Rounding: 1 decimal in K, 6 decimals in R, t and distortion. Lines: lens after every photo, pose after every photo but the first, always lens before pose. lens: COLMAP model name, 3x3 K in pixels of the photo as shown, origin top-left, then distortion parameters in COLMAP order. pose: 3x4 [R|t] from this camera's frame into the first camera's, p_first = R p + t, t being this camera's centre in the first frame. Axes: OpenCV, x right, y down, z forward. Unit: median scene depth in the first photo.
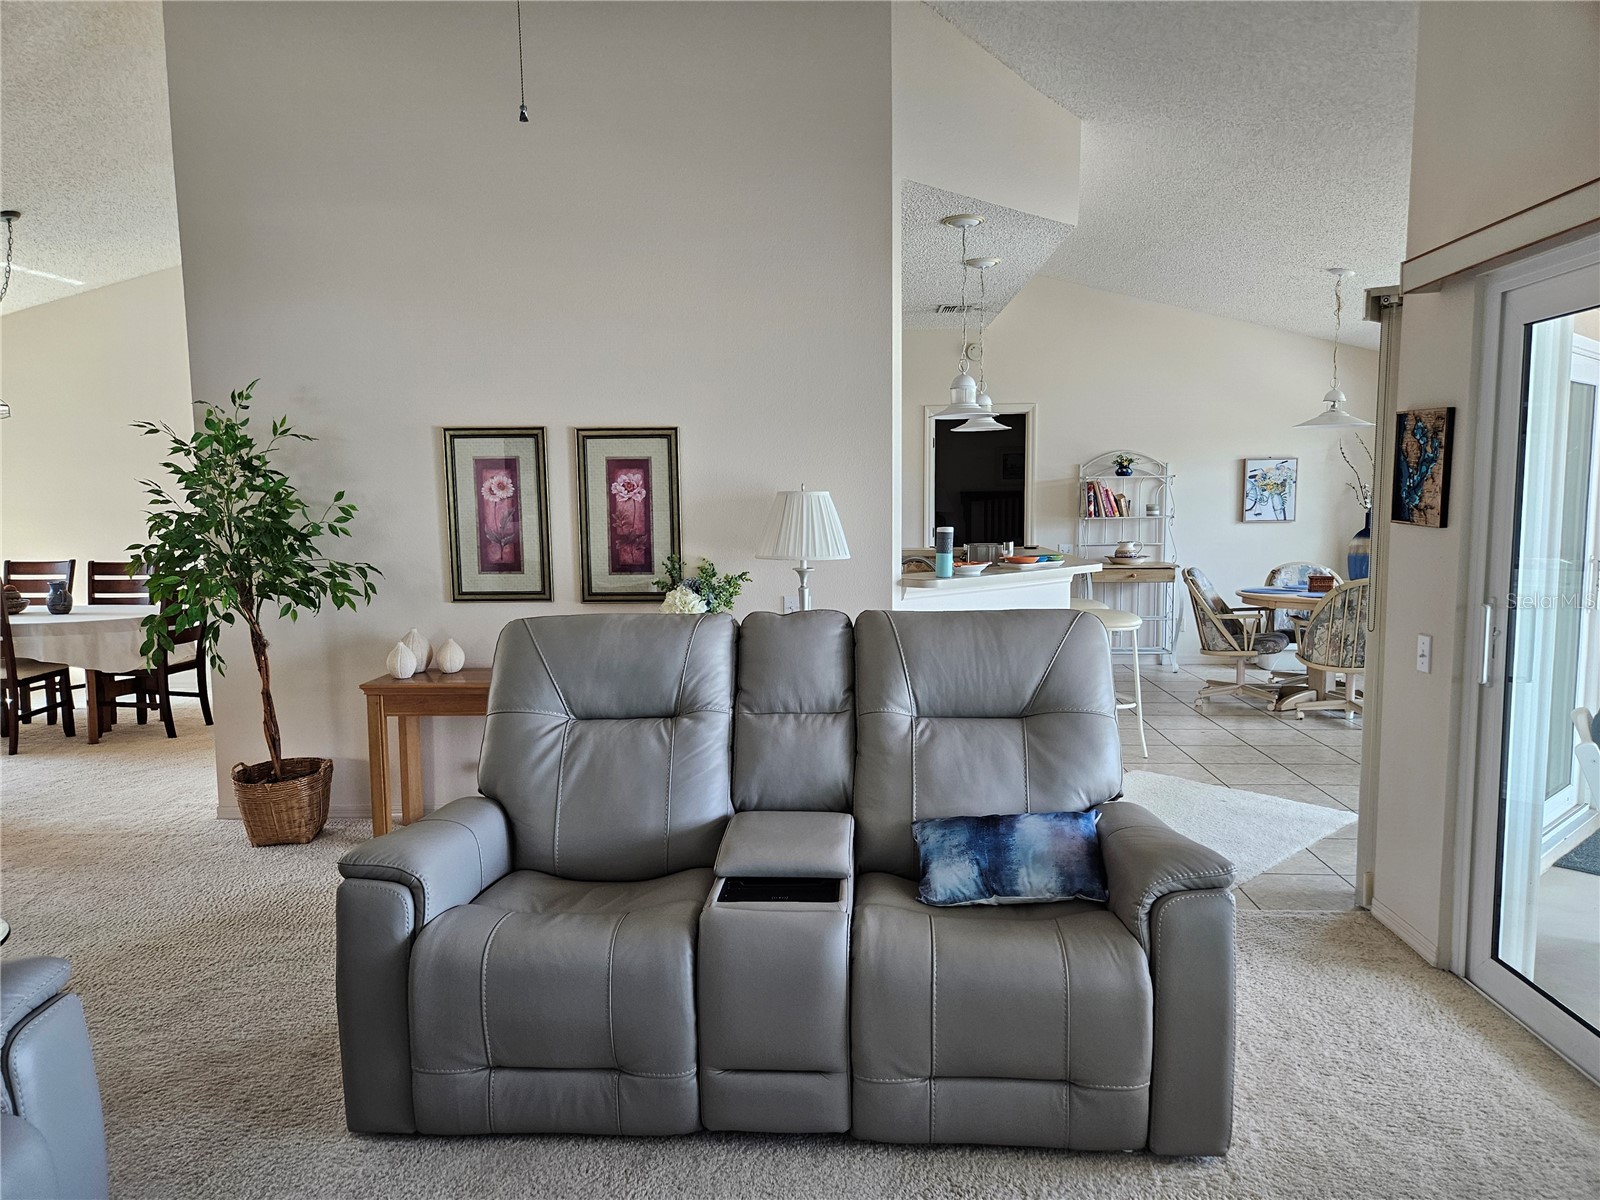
lens RADIAL K [[1076.7, 0, 800.0], [0, 1076.7, 600.0], [0, 0, 1]] dist [0.088200, -0.078972]
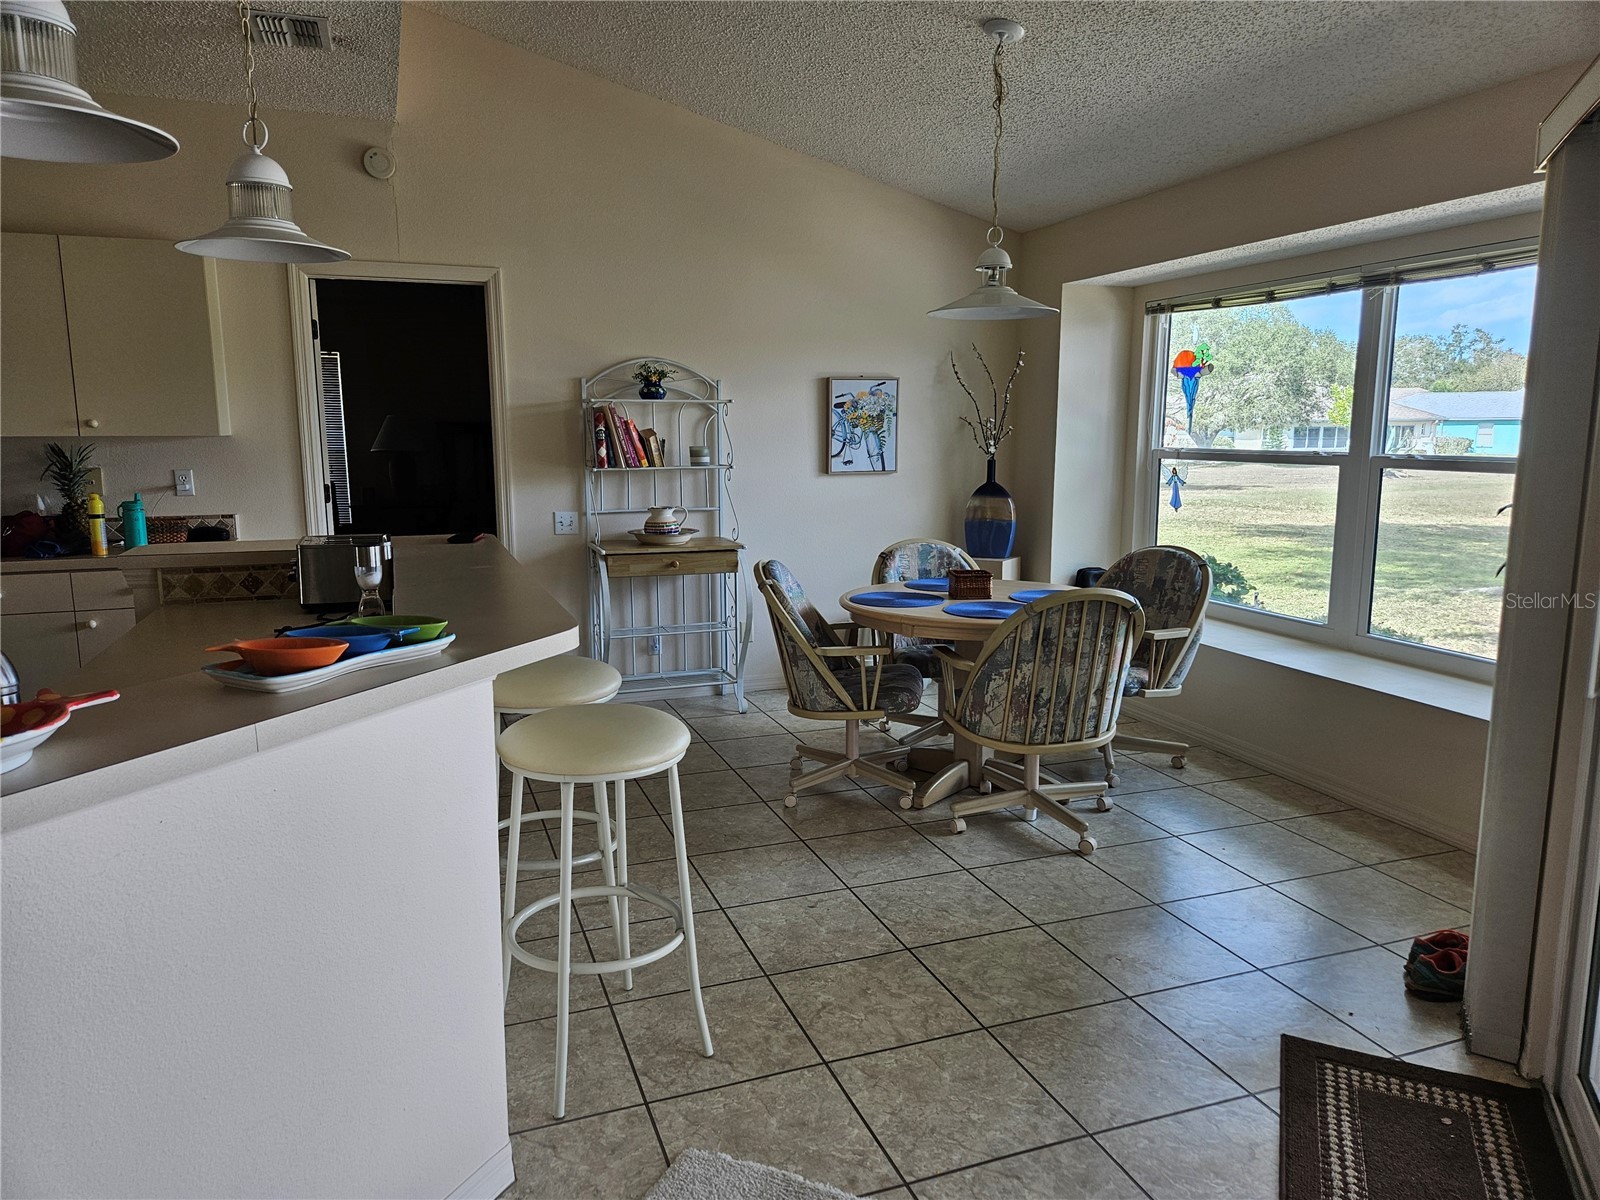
lens RADIAL K [[1076.7, 0, 800.0], [0, 1076.7, 600.0], [0, 0, 1]] dist [0.088200, -0.078972]
pose [[0.917926, -0.054898, 0.392935, 0.130059], [0.031330, 0.997318, 0.066147, -0.039538], [-0.395512, -0.048407, 0.917184, 0.406528]]
